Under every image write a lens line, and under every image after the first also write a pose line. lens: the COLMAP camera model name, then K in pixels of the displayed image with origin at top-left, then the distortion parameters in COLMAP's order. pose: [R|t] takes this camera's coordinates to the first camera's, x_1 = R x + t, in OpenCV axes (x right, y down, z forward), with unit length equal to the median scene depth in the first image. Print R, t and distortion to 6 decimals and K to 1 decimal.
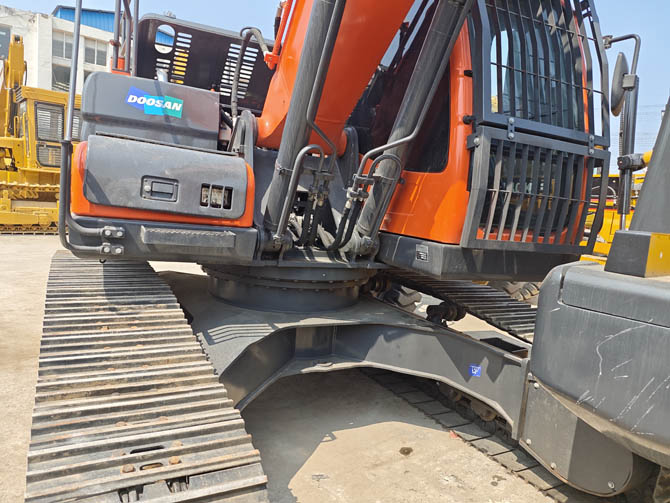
lens RADIAL K [[481.4, 0, 337.2], [0, 481.4, 254.0], [0, 0, 1]] dist [-0.008798, -0.001170]
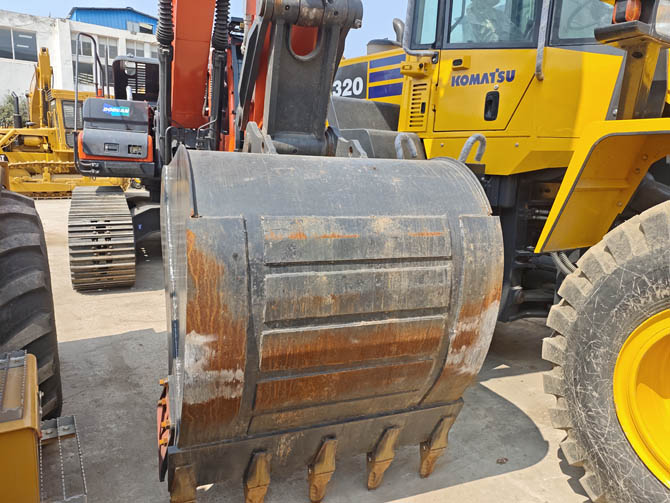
lens RADIAL K [[481.4, 0, 332.2], [0, 481.4, 249.6], [0, 0, 1]] dist [-0.008798, -0.001170]
pose [[0.996638, -0.046519, -0.067446, 0.202270], [0.050042, 0.997417, 0.051528, 0.070921], [0.064875, -0.054730, 0.996391, -0.321064]]
